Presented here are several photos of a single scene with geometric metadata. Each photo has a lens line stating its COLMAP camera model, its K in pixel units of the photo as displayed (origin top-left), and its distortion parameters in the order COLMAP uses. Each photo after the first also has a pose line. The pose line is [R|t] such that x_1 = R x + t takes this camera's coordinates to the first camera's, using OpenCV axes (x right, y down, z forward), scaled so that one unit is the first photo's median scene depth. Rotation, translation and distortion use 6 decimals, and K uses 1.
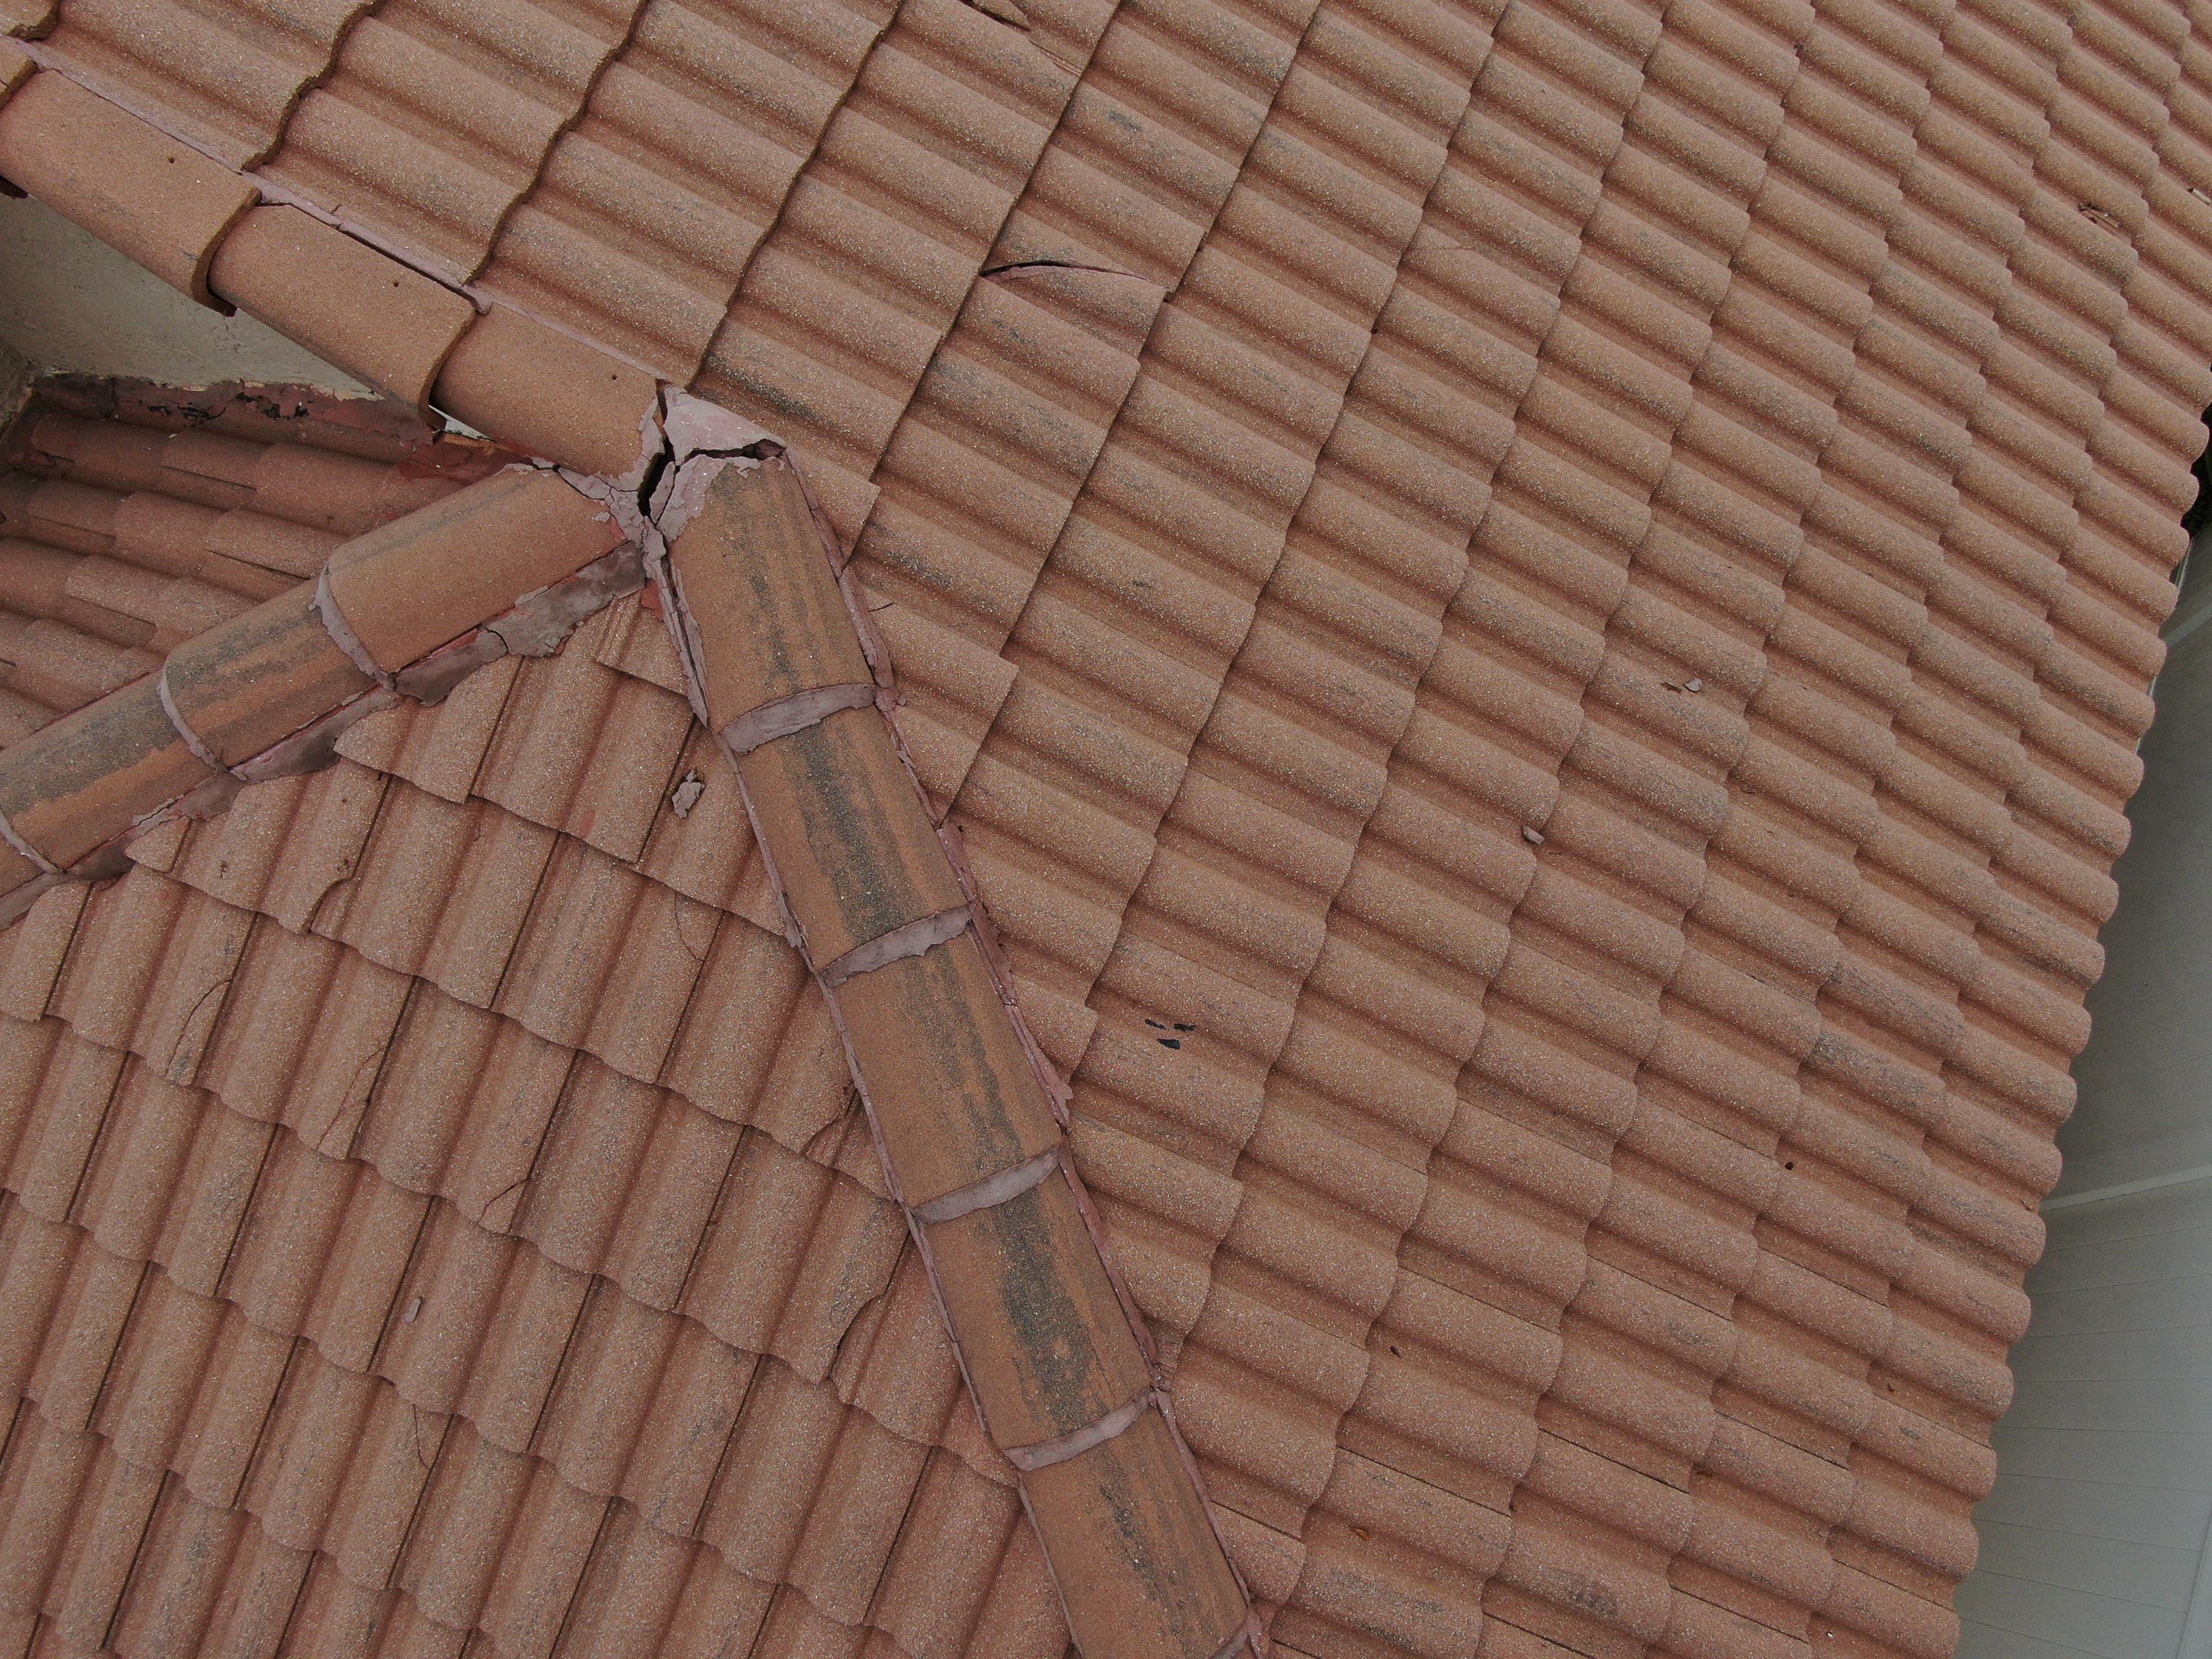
lens RADIAL K [[1583.0, 0, 1106.9], [0, 1583.0, 832.5], [0, 0, 1]] dist [-0.024953, 0.010819]
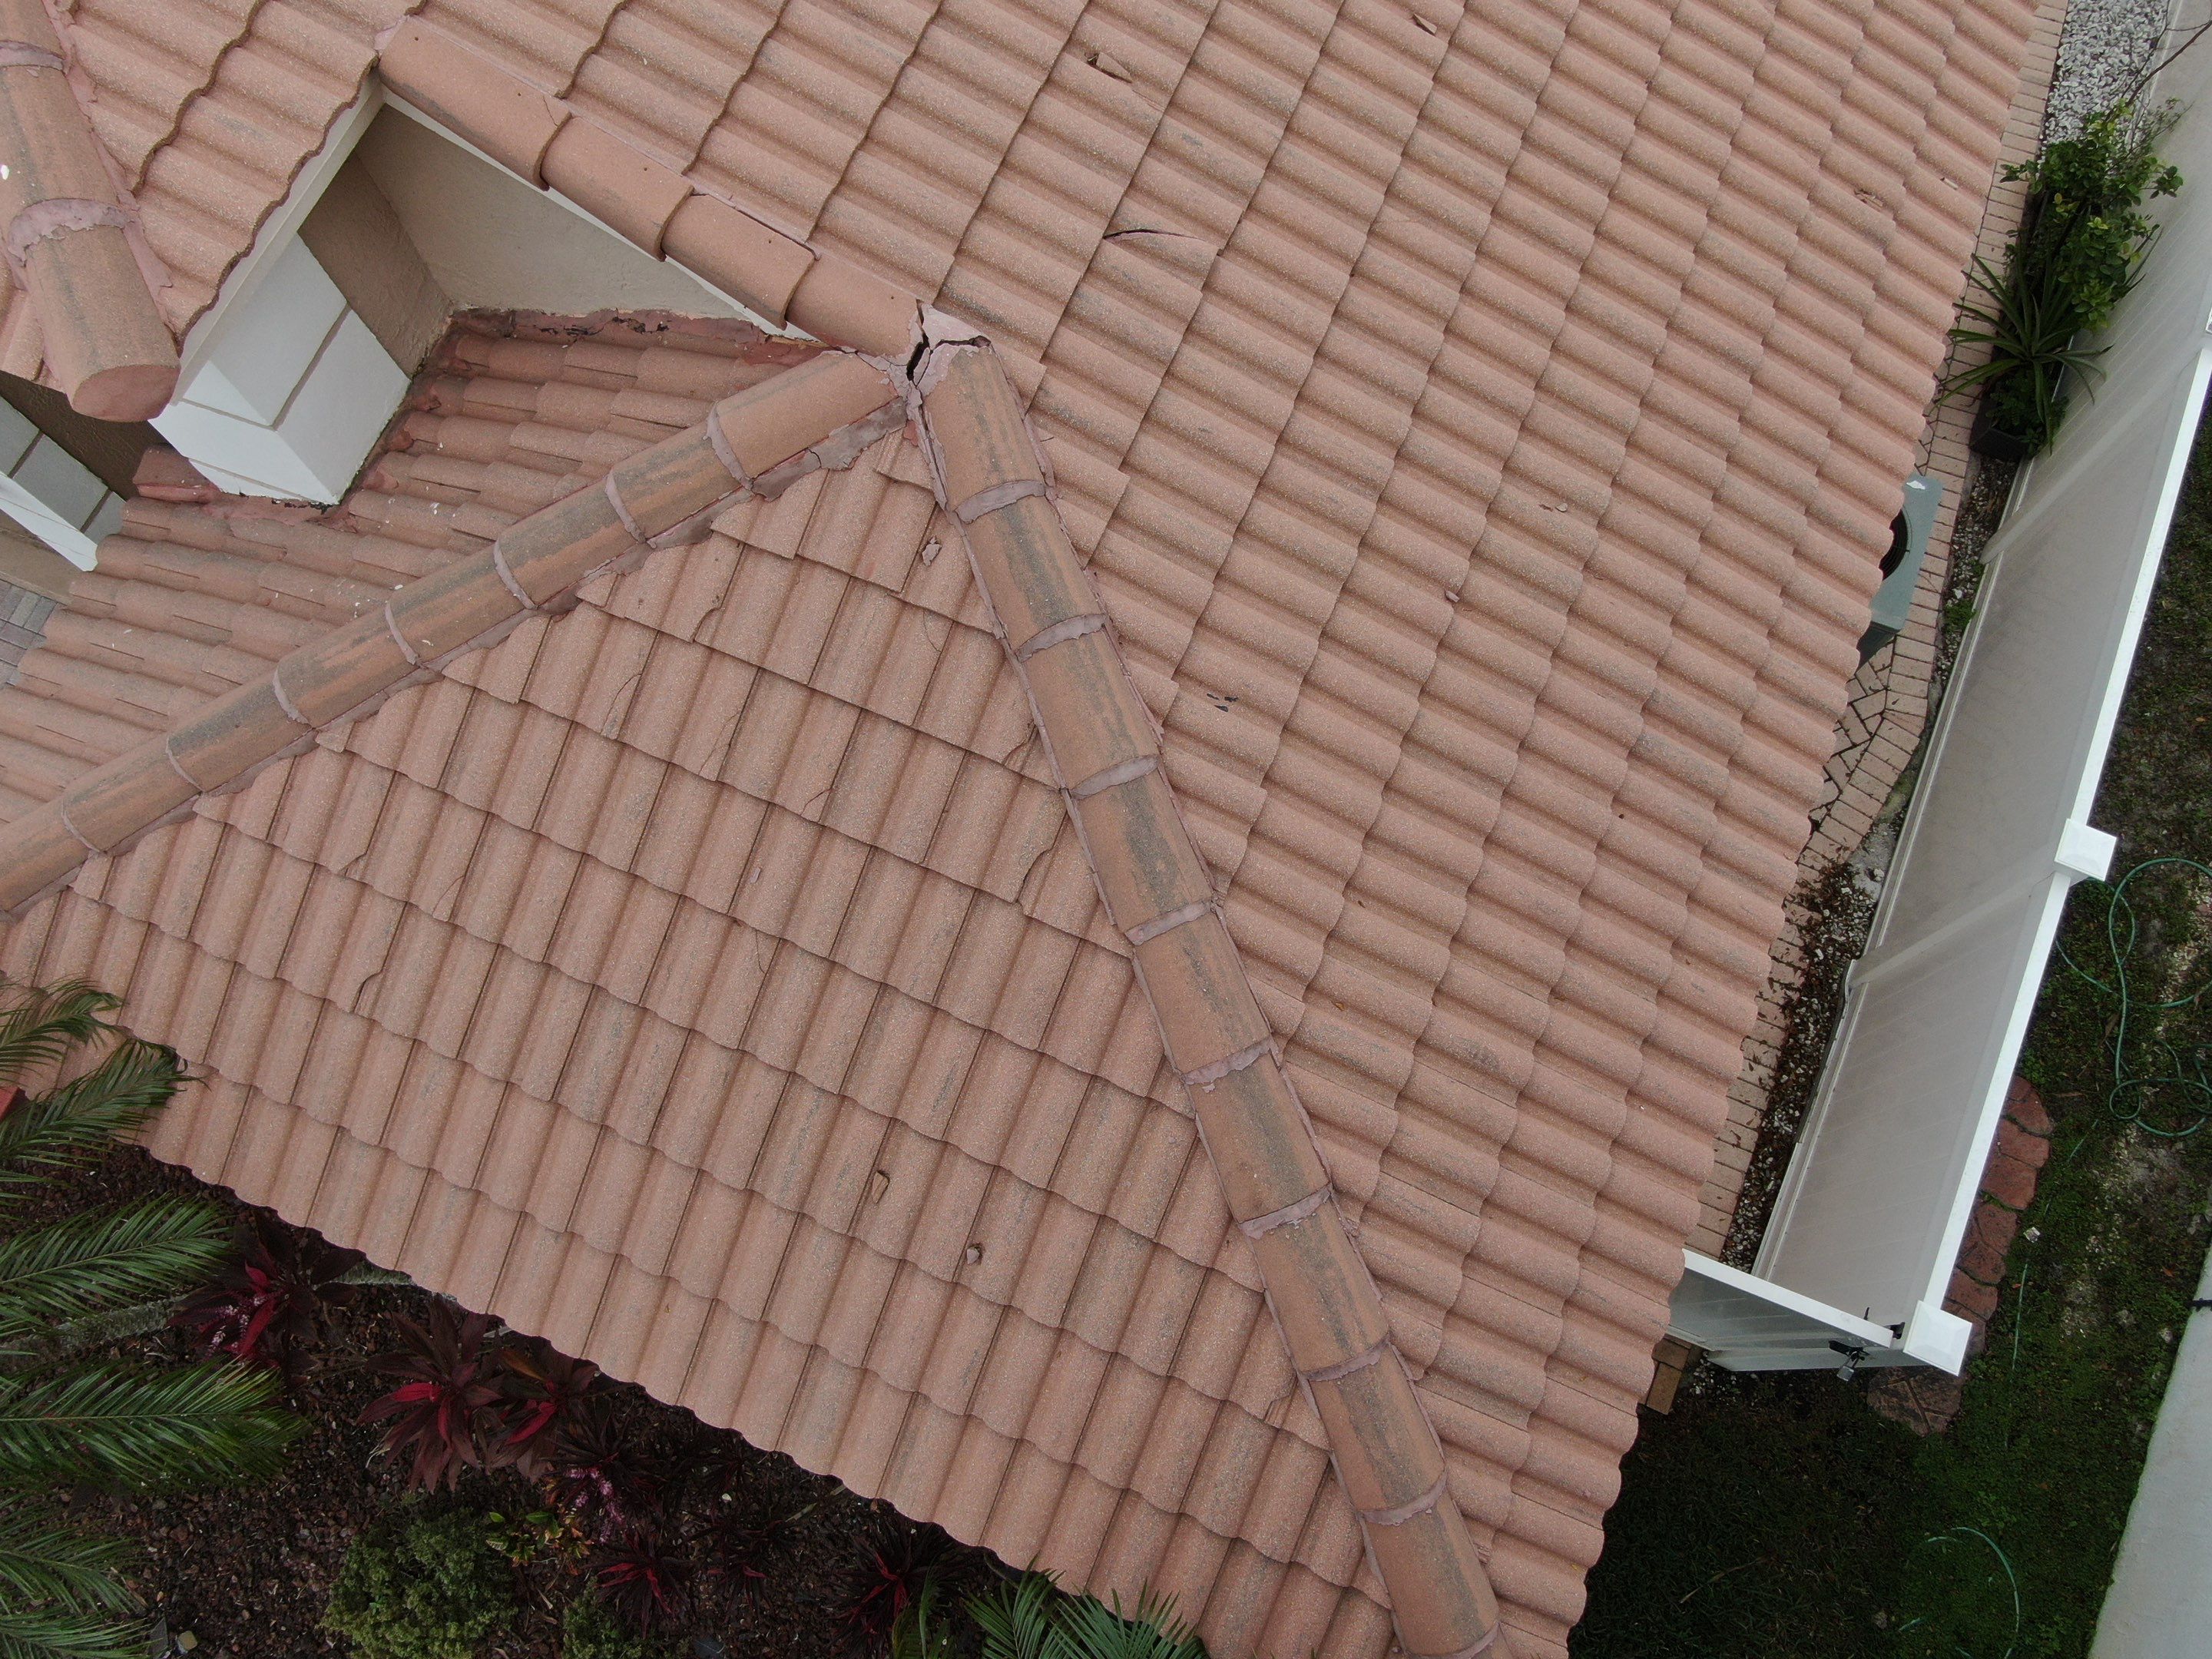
lens RADIAL K [[1583.0, 0, 1106.9], [0, 1583.0, 832.5], [0, 0, 1]] dist [-0.024953, 0.010819]
pose [[0.999939, 0.000678, -0.011015, -0.061509], [-0.000590, 0.999968, 0.007999, 0.250737], [0.011020, -0.007993, 0.999907, -0.639909]]
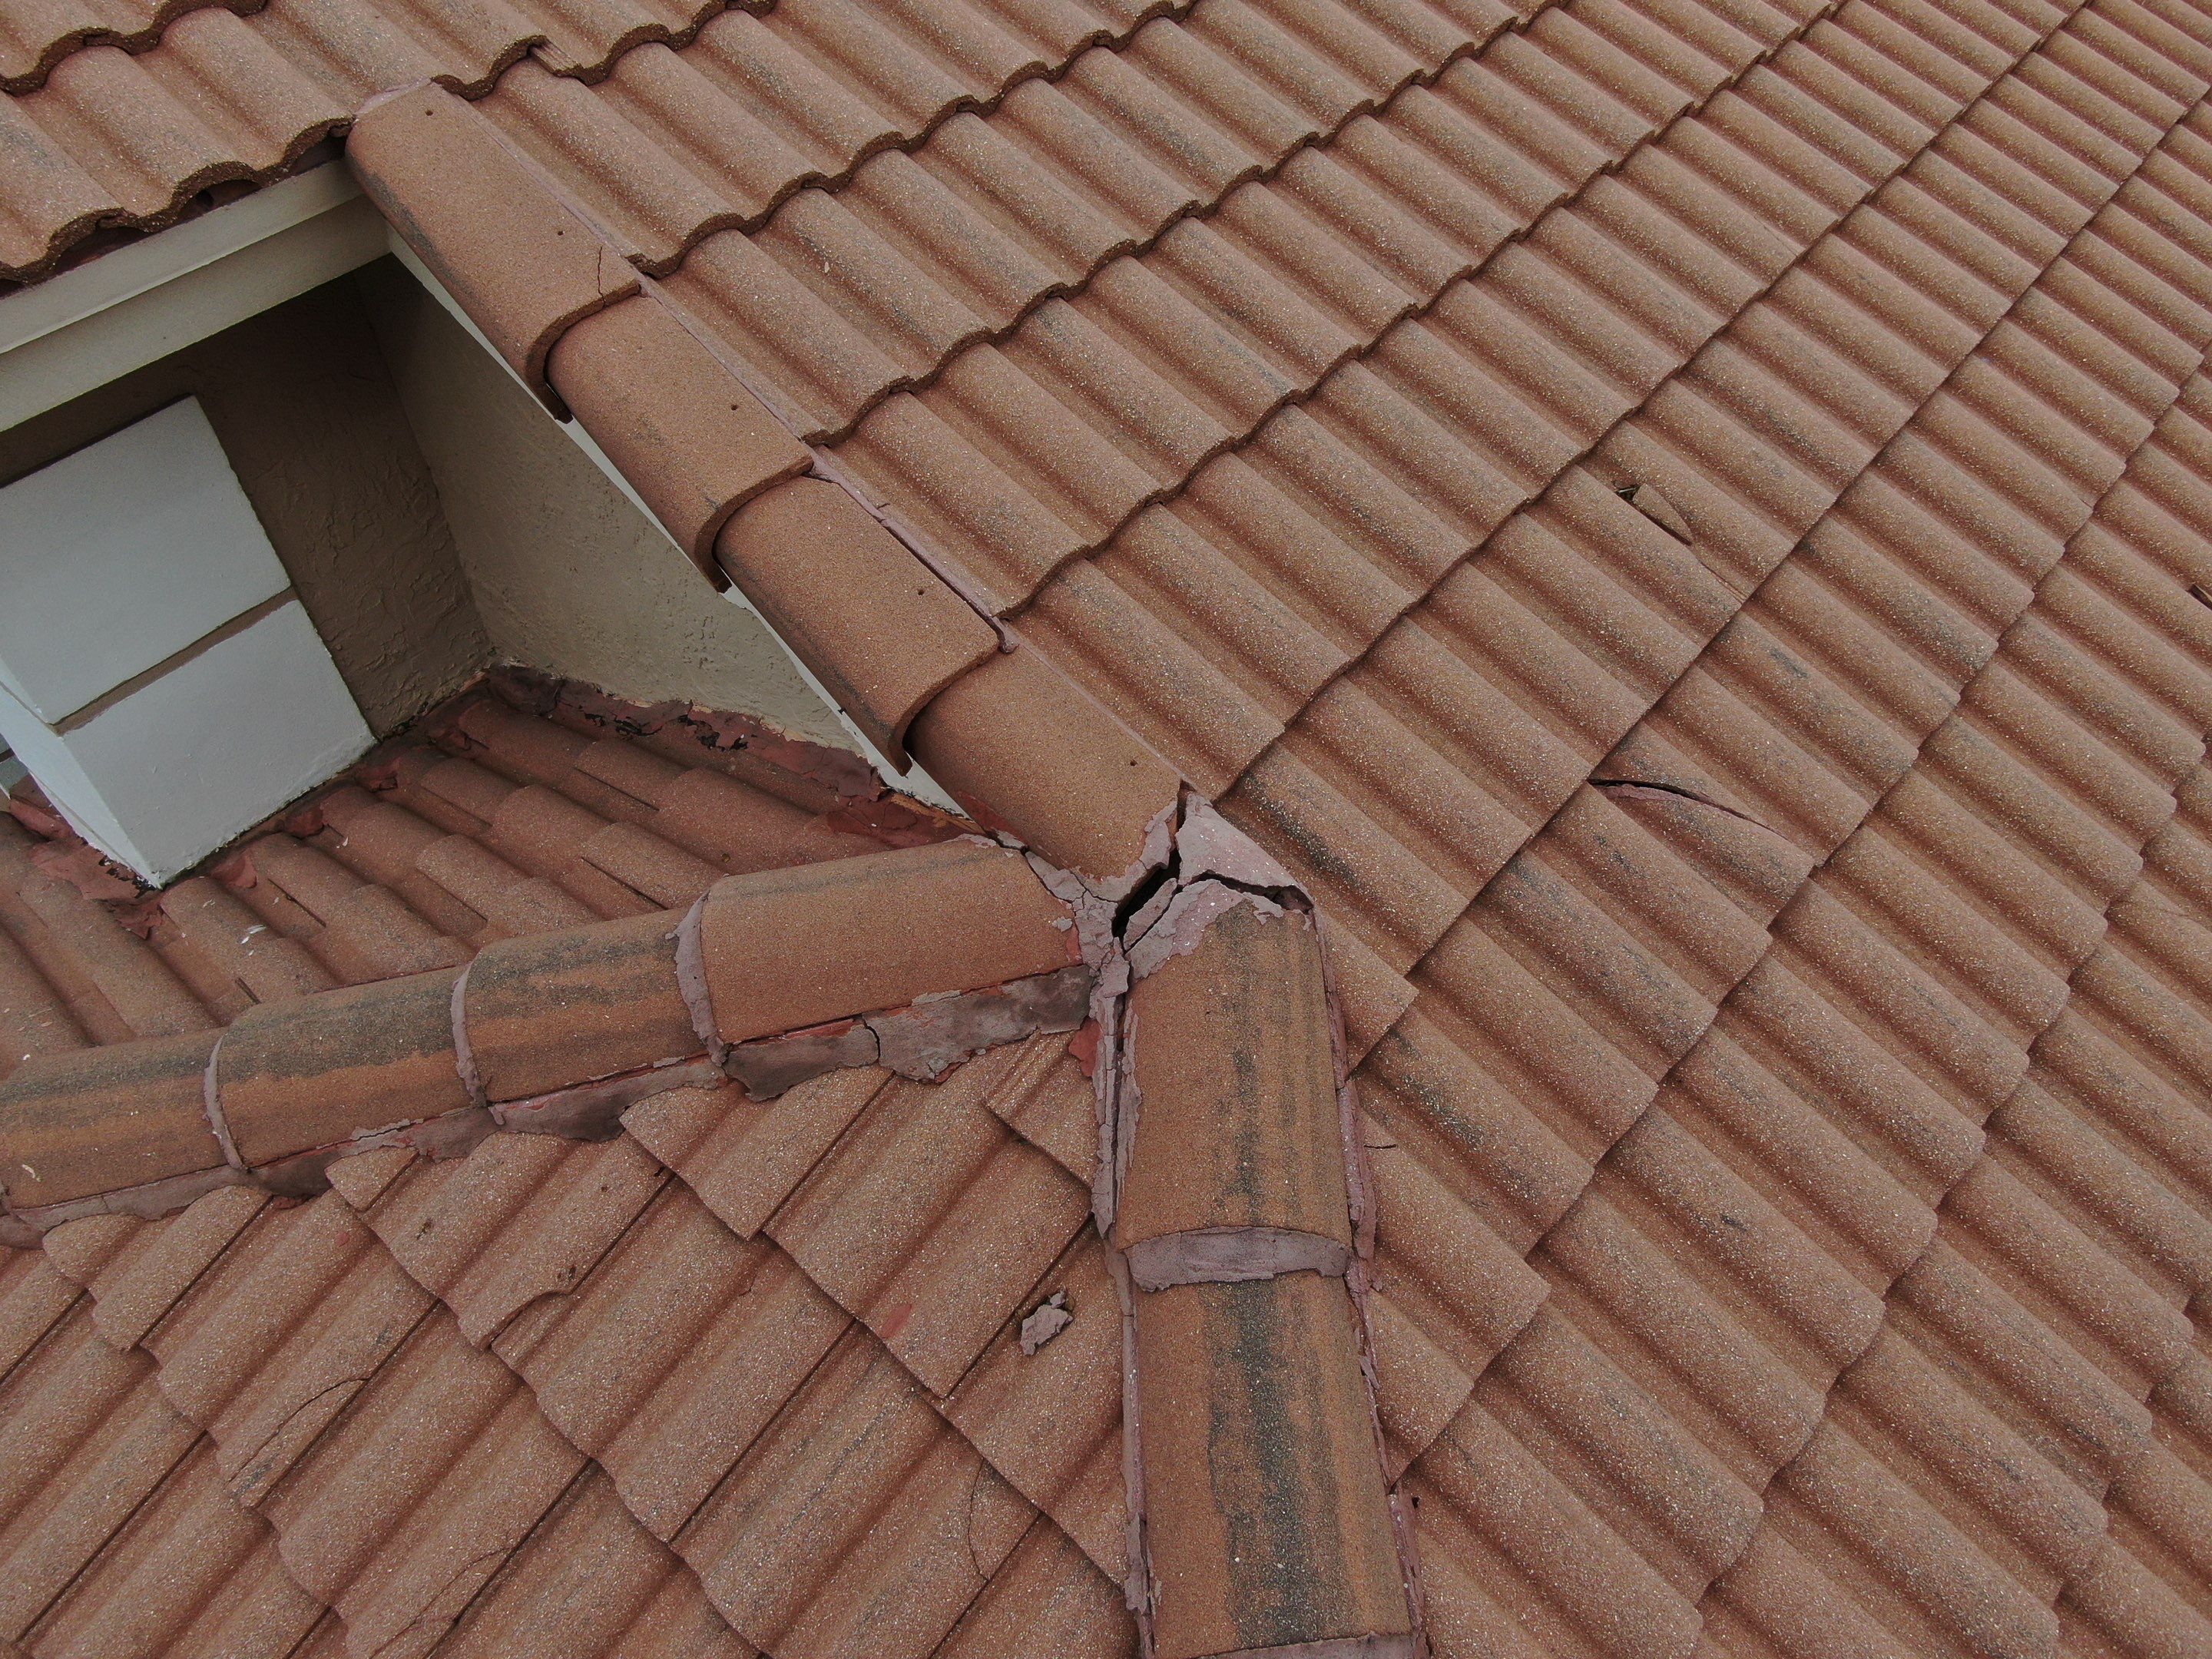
lens RADIAL K [[1583.0, 0, 1106.9], [0, 1583.0, 832.5], [0, 0, 1]] dist [-0.024953, 0.010819]
pose [[0.946323, 0.241534, -0.214787, -0.139106], [-0.304116, 0.890439, -0.338573, 0.010248], [0.109478, 0.385720, 0.916098, 0.275987]]
